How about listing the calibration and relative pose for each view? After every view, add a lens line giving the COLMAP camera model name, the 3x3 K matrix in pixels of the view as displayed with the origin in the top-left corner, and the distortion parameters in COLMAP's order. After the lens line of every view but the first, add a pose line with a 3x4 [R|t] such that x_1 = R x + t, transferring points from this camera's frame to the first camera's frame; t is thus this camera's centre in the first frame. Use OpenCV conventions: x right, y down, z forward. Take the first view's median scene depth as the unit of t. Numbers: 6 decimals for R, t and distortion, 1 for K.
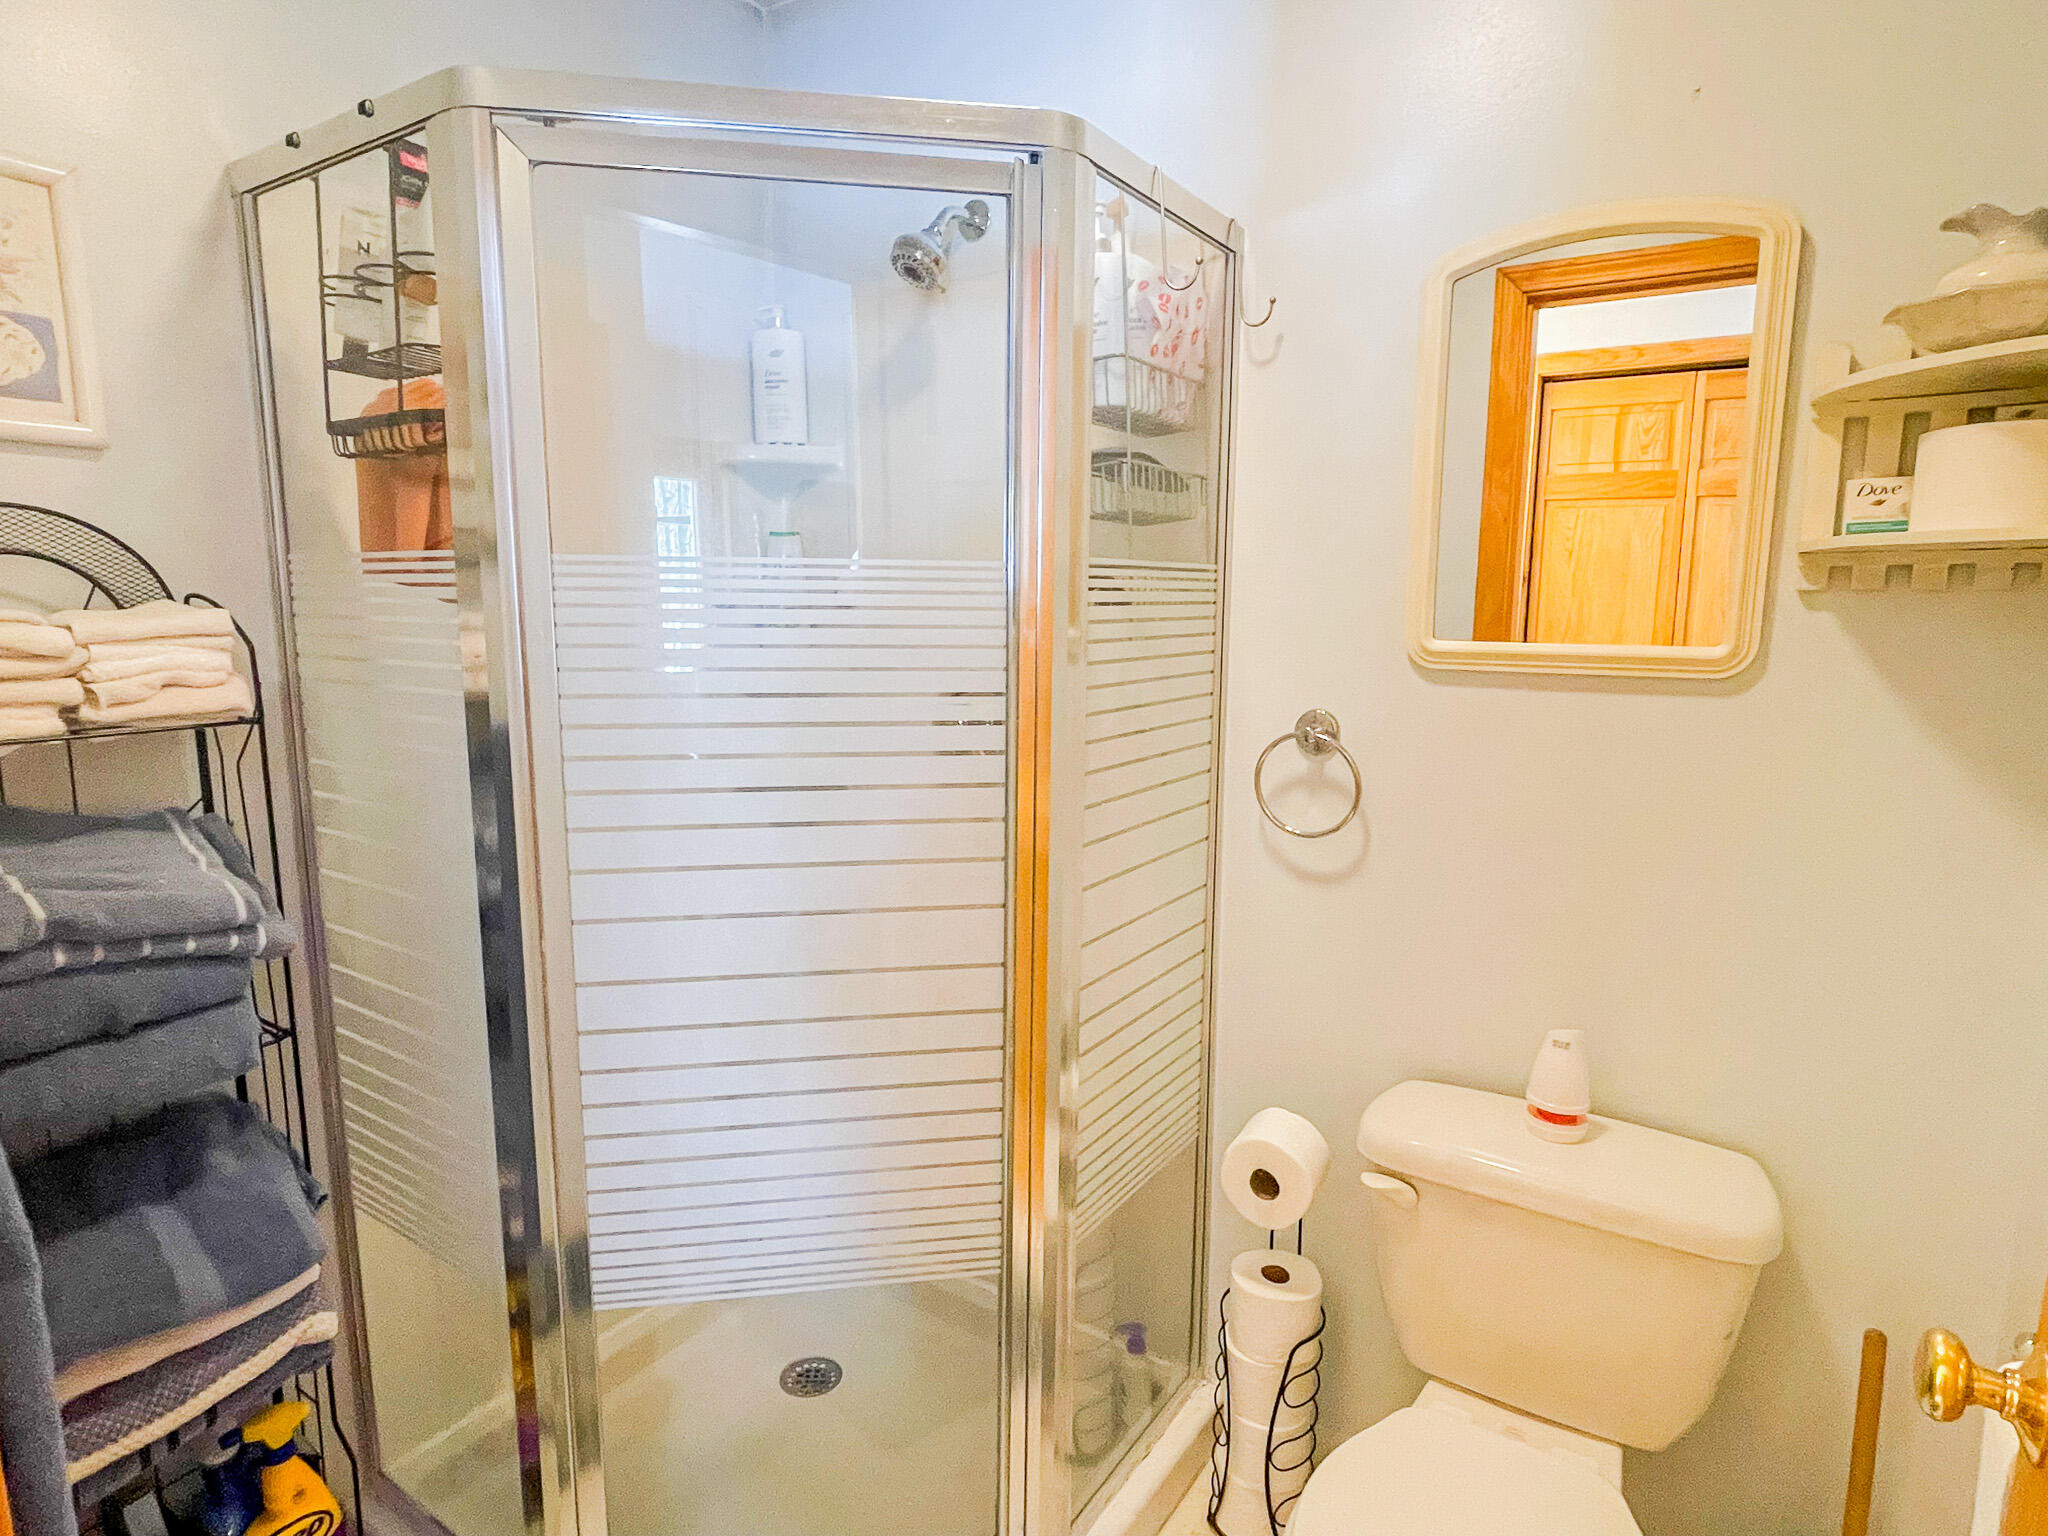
lens RADIAL K [[1148.2, 0, 1020.5], [0, 1148.2, 777.7], [0, 0, 1]] dist [-0.000989, -0.001034]
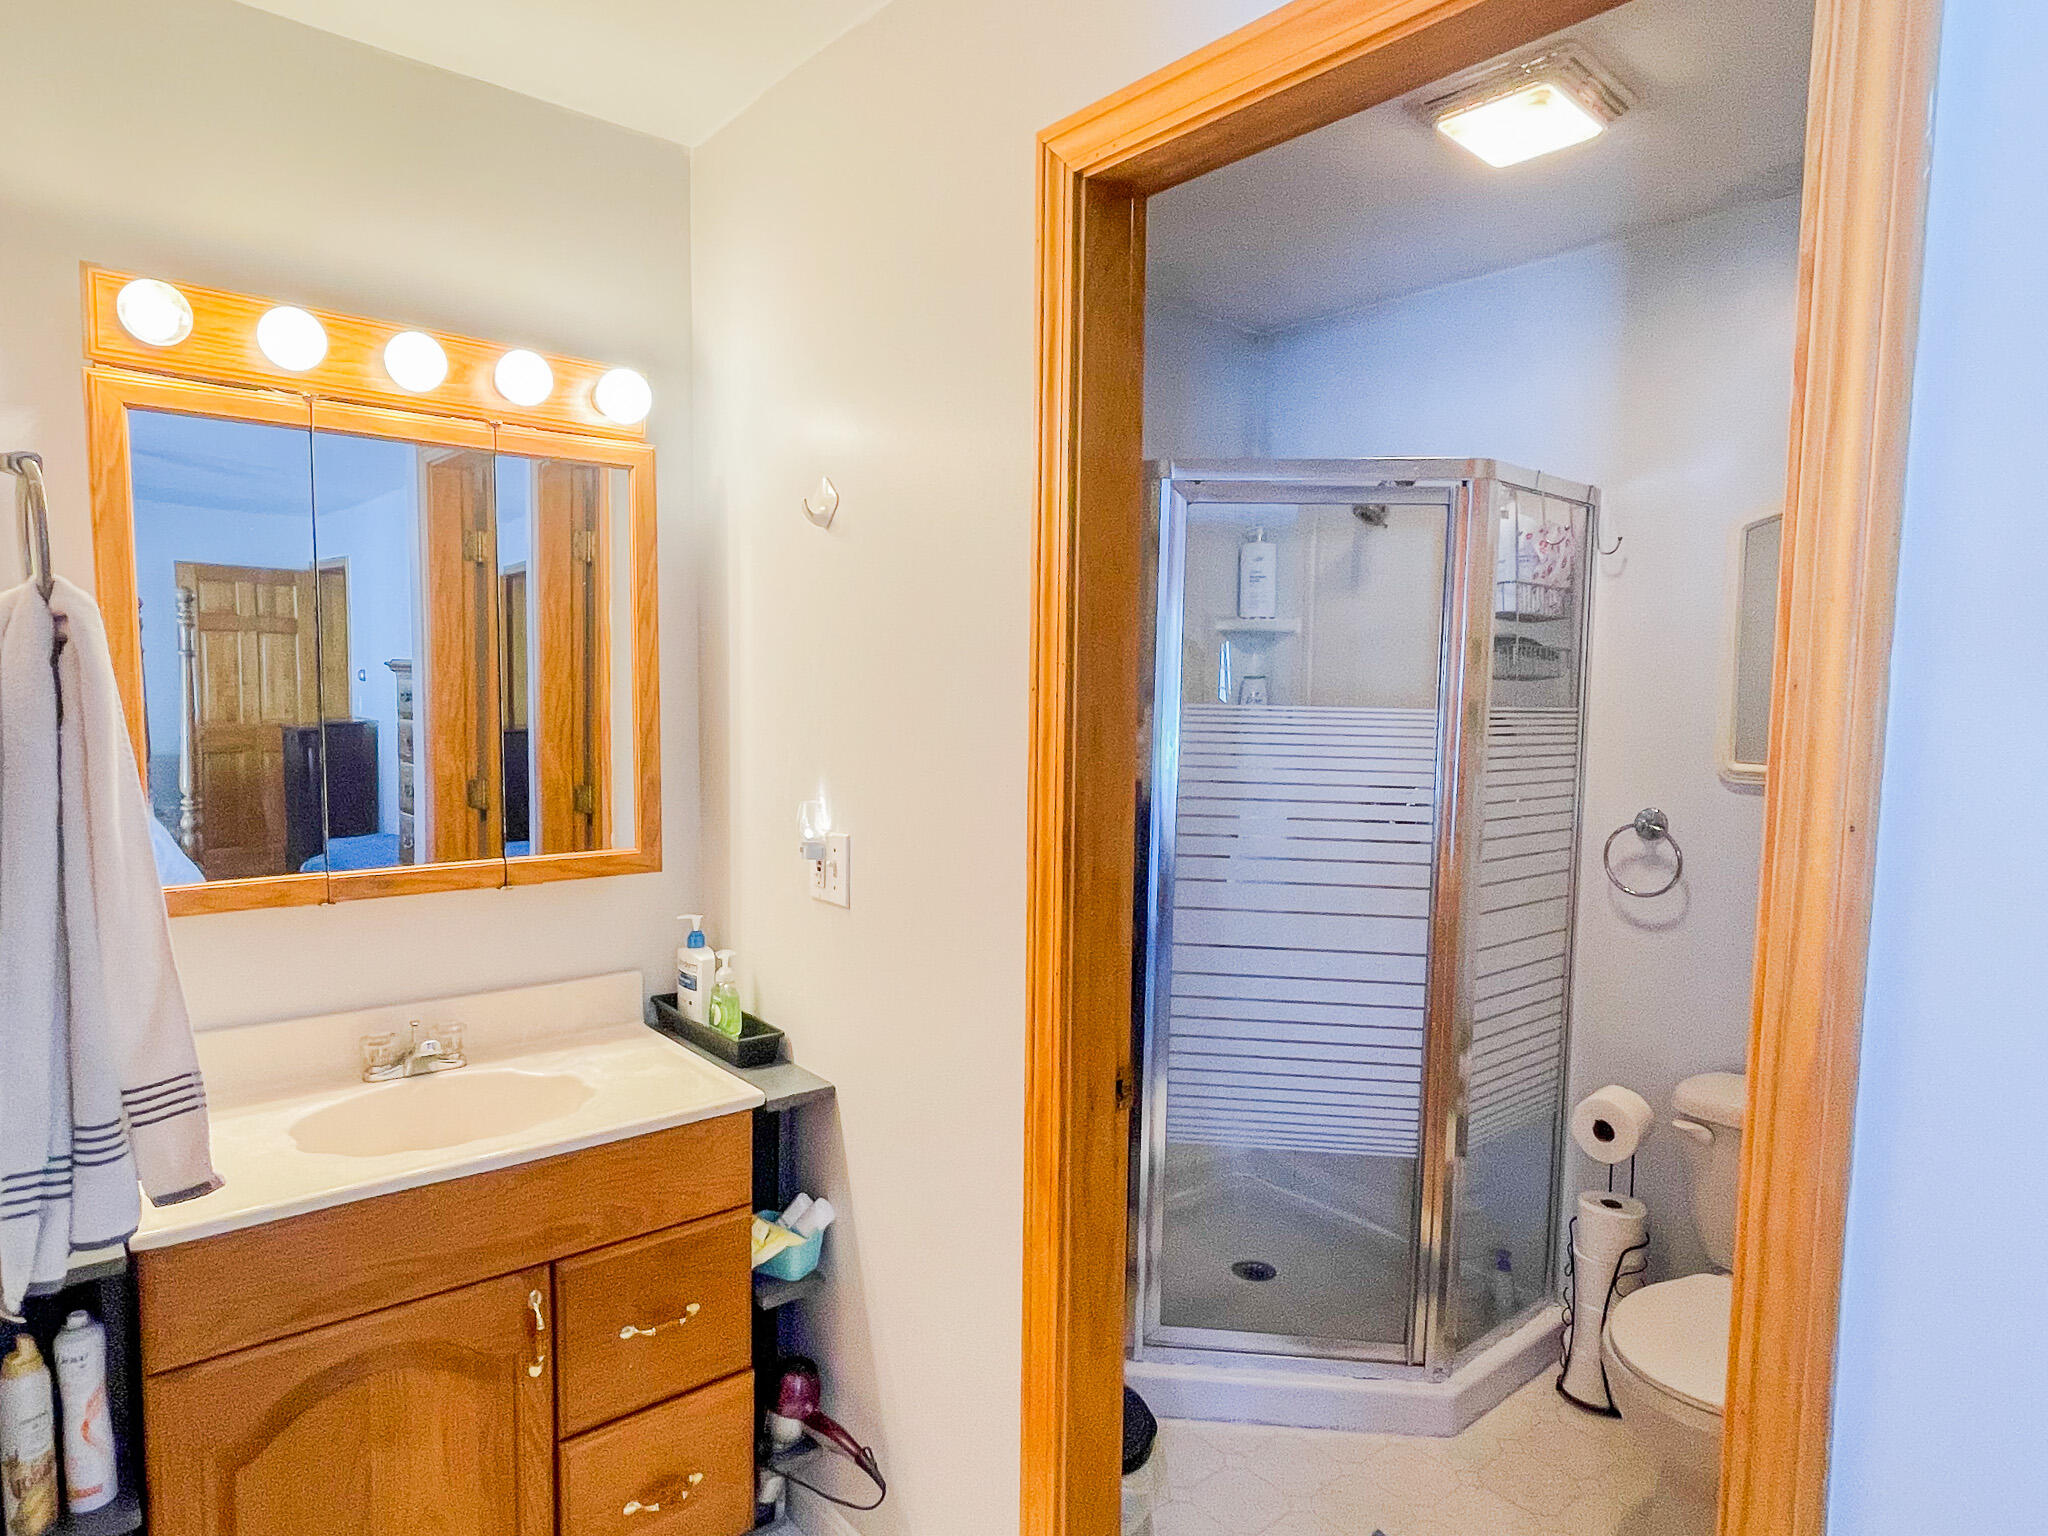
lens RADIAL K [[1201.7, 0, 1013.0], [0, 1201.7, 791.9], [0, 0, 1]] dist [-0.001688, -0.001940]
pose [[0.959962, 0.032536, -0.278233, -0.094518], [-0.054955, 0.995805, -0.073159, 0.076188], [0.274685, 0.085520, 0.957724, -0.684061]]
